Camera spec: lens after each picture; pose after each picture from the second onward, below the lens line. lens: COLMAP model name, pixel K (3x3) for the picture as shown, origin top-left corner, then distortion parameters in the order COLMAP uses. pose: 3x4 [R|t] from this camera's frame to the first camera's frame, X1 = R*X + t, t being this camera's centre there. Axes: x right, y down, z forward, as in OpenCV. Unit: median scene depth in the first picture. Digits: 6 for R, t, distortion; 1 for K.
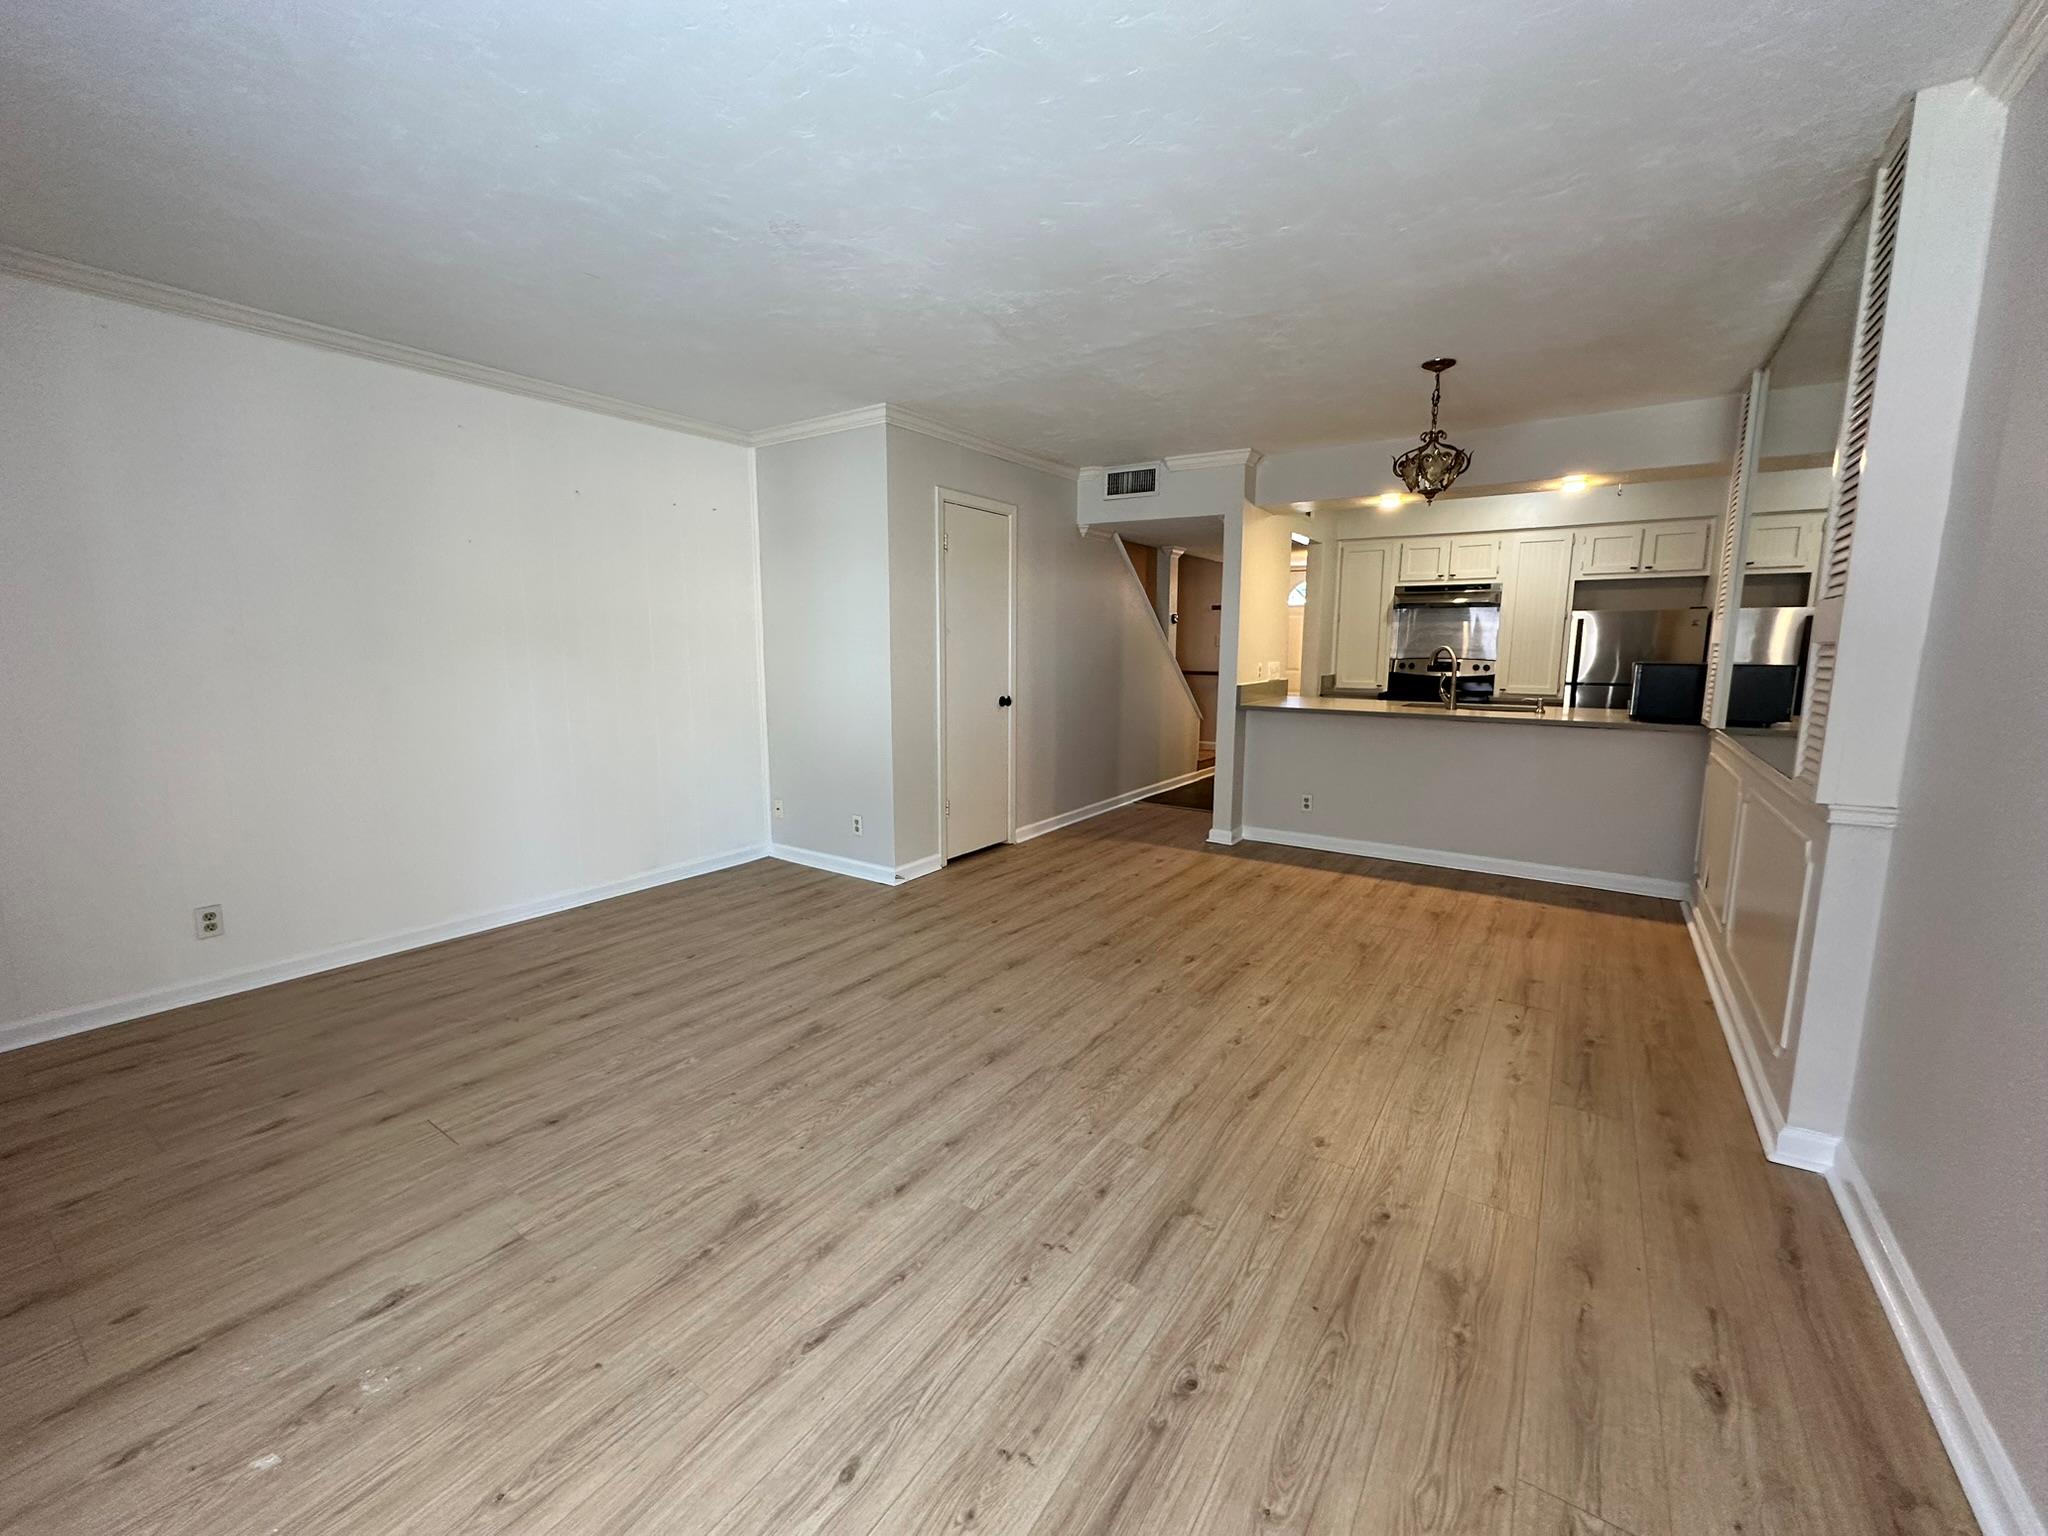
lens RADIAL K [[814.4, 0, 1026.3], [0, 814.4, 766.2], [0, 0, 1]] dist [-0.006179, 0.001565]
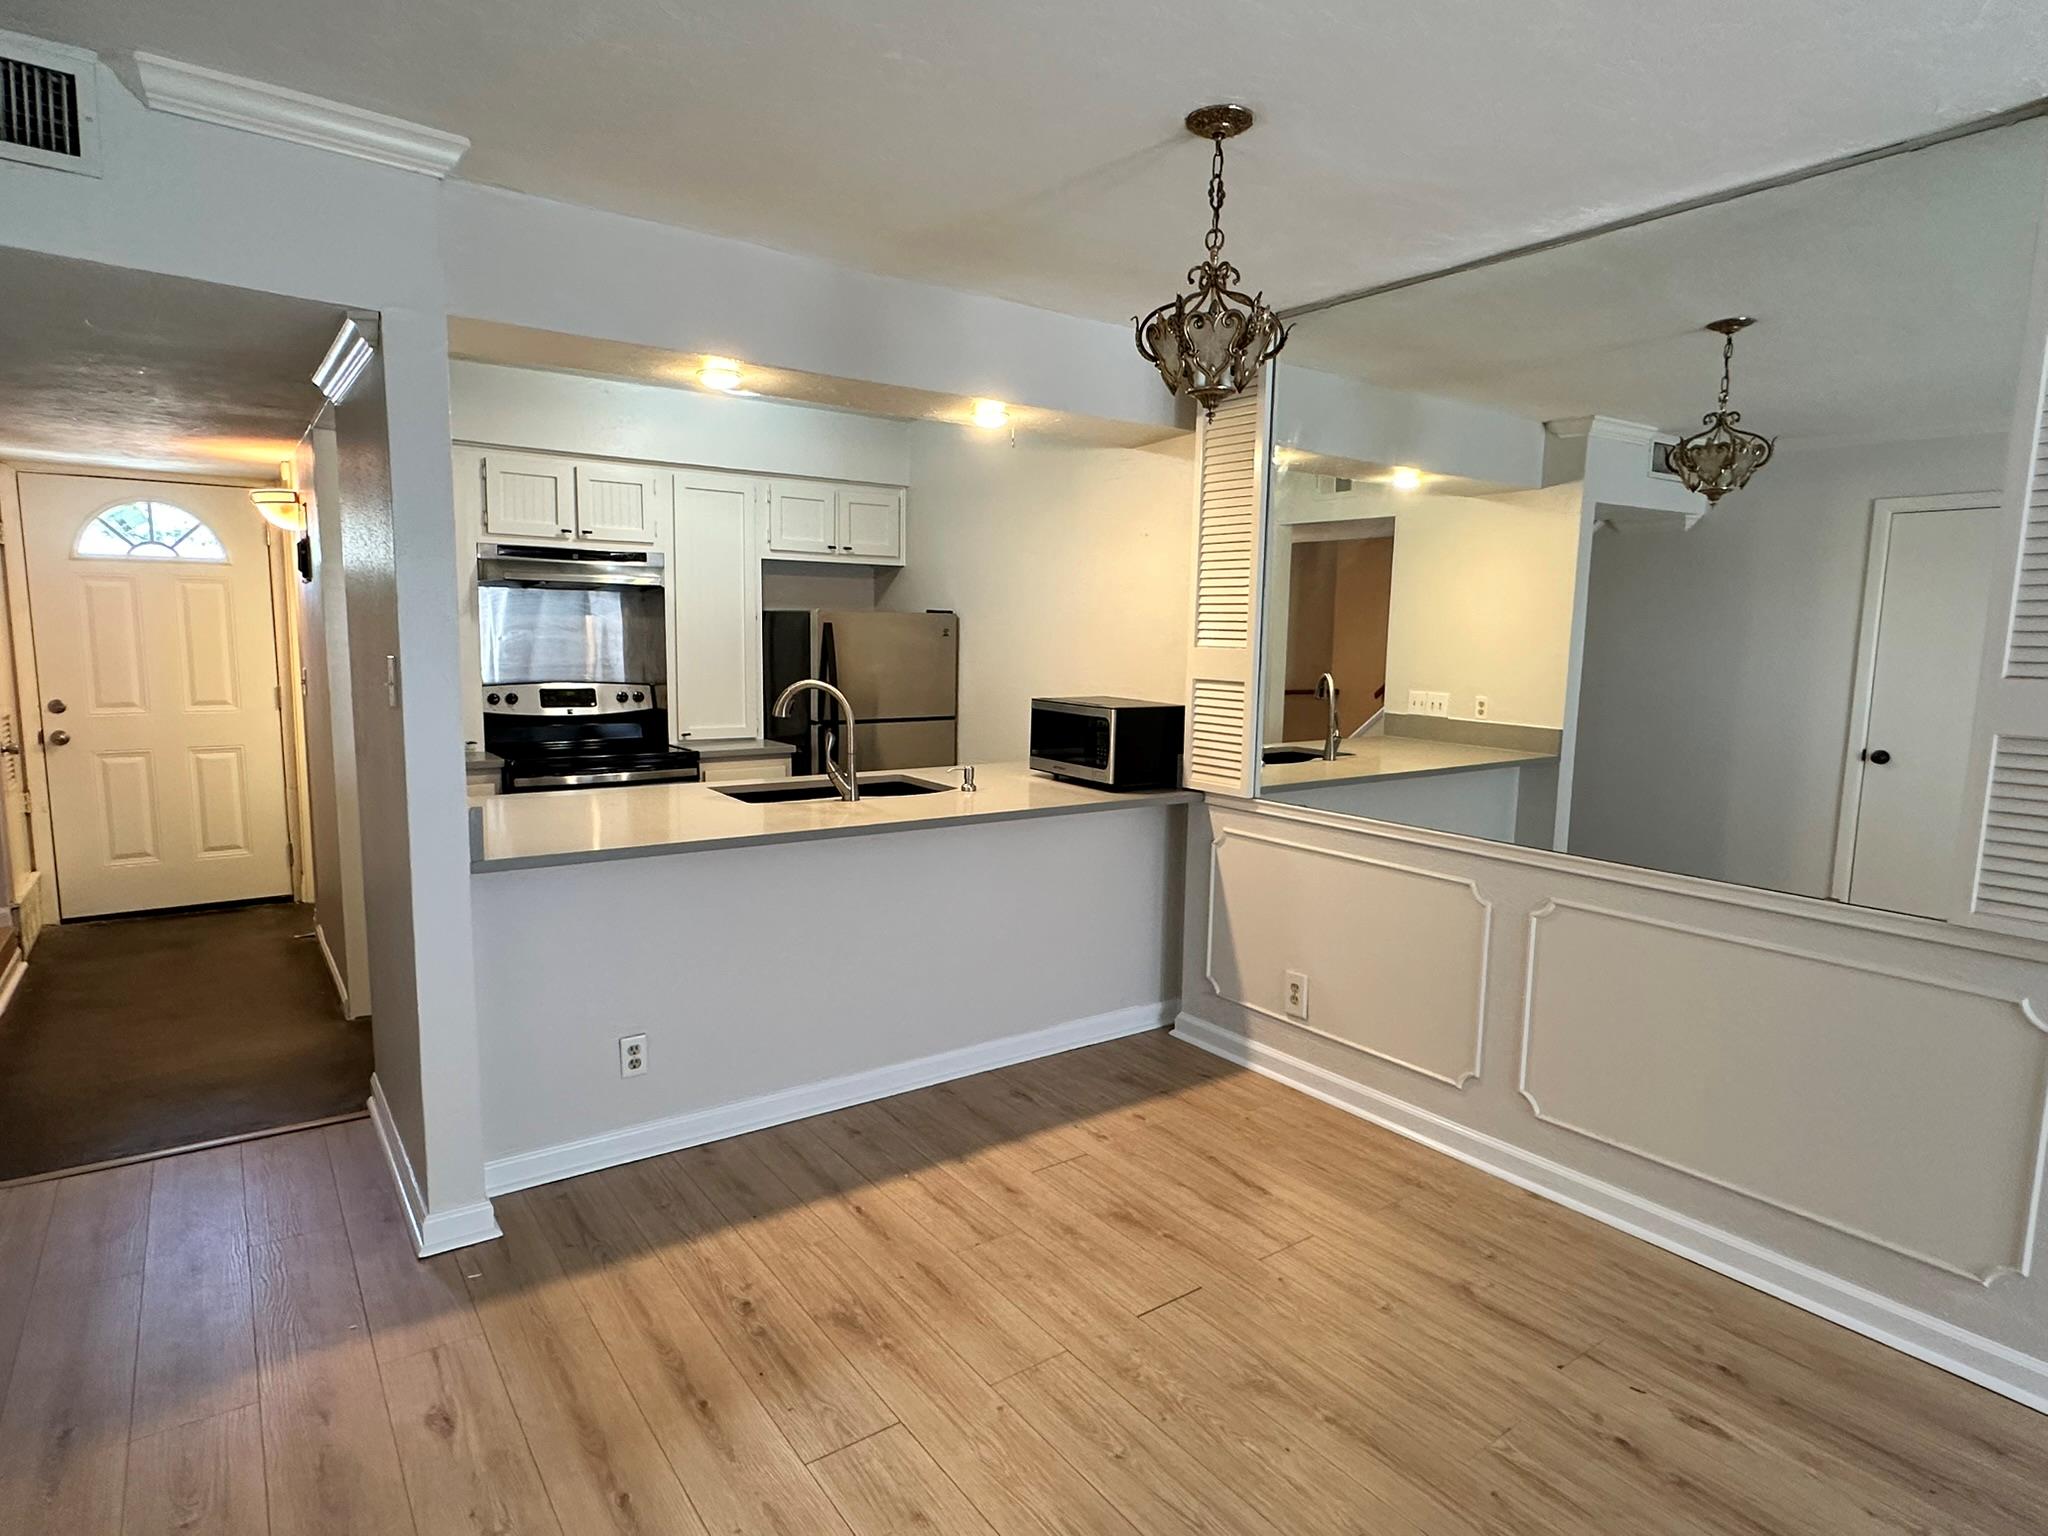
lens RADIAL K [[1124.8, 0, 1005.4], [0, 1124.8, 773.9], [0, 0, 1]] dist [-0.005476, 0.001267]
pose [[0.343346, -0.117531, 0.931826, -0.164750], [0.121581, 0.989353, 0.079989, -0.171894], [-0.931306, 0.085828, 0.353980, 0.829009]]
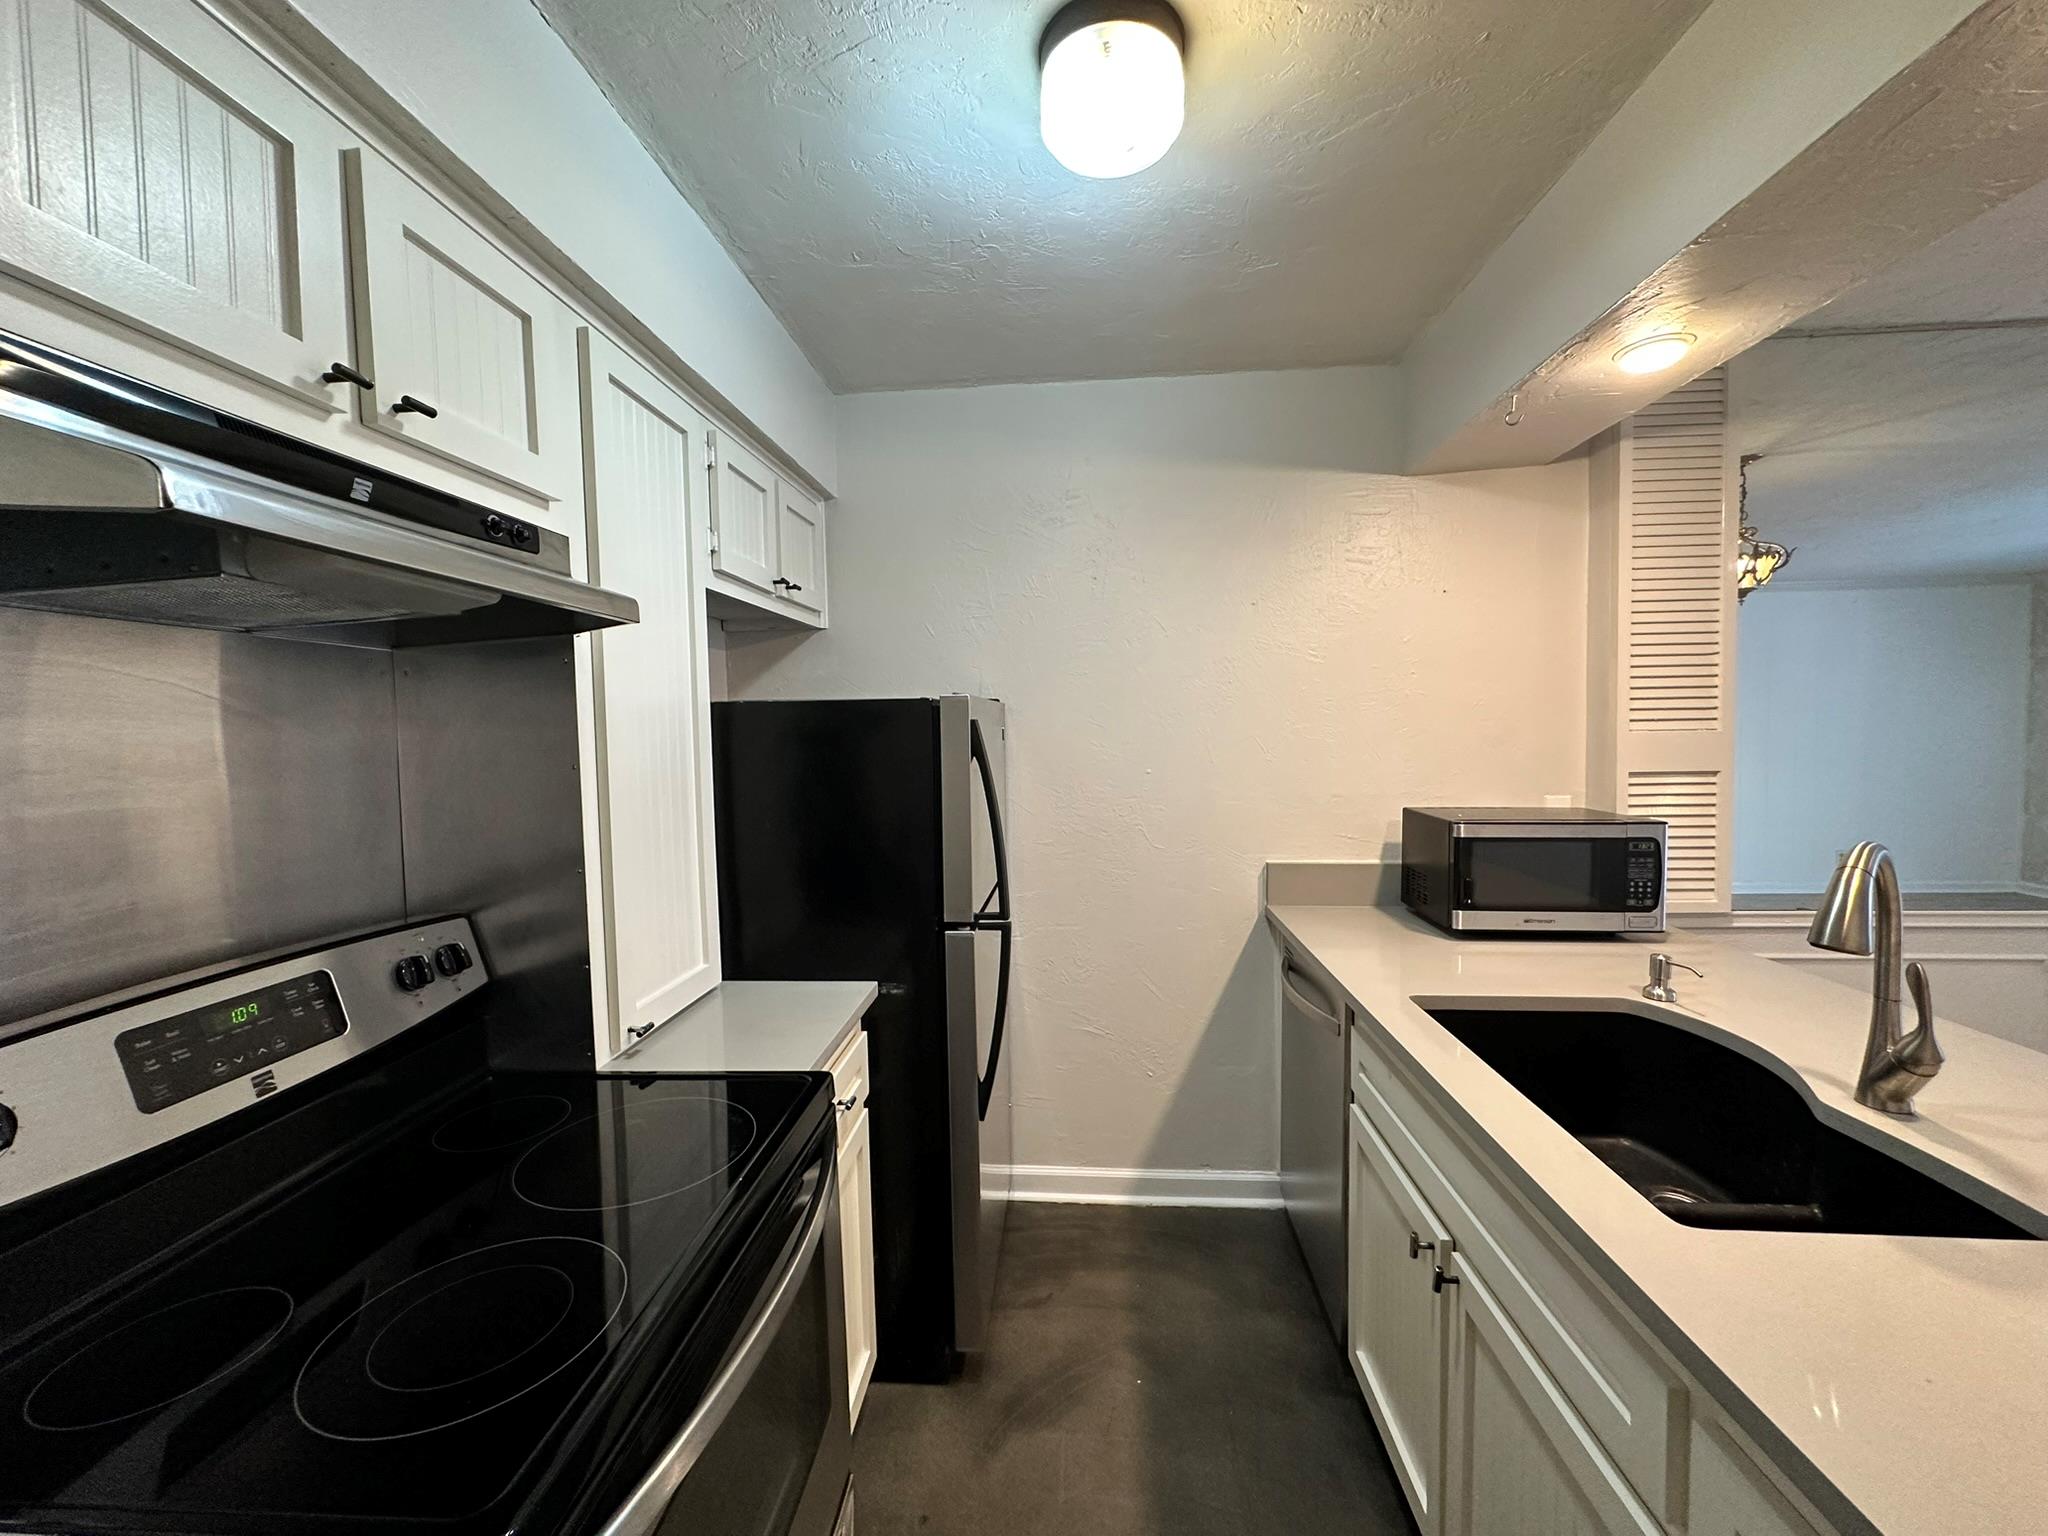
lens RADIAL K [[814.4, 0, 1019.8], [0, 814.4, 759.2], [0, 0, 1]] dist [-0.006179, 0.001565]
pose [[-0.492703, -0.031831, 0.869615, 0.575379], [0.145064, 0.982343, 0.118146, -0.295595], [-0.858021, 0.184361, -0.479386, 1.674613]]
